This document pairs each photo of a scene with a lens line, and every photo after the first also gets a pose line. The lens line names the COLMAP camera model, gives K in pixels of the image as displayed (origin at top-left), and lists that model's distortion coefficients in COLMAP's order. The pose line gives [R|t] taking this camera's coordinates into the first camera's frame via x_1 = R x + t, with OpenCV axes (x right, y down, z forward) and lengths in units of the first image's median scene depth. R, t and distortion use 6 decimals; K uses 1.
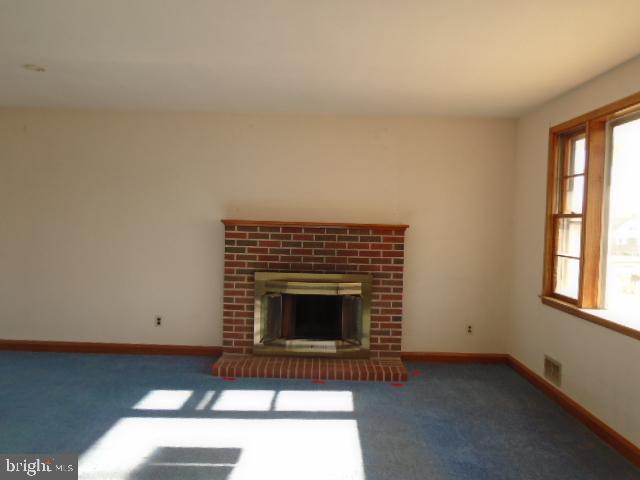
lens RADIAL K [[498.8, 0, 320.0], [0, 498.8, 240.0], [0, 0, 1]] dist [-0.003021, -0.003068]
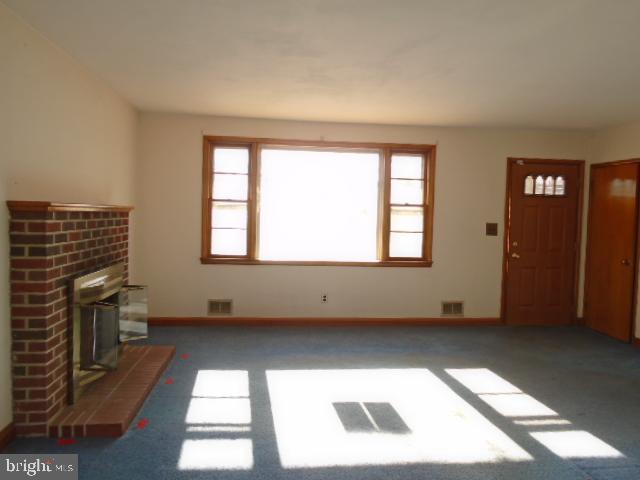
lens RADIAL K [[498.8, 0, 320.0], [0, 498.8, 240.0], [0, 0, 1]] dist [-0.003021, -0.003068]
pose [[-0.140149, -0.077459, 0.987096, -0.971063], [0.011173, 0.996748, 0.079802, -0.044448], [-0.990067, 0.022213, -0.138828, 0.892328]]
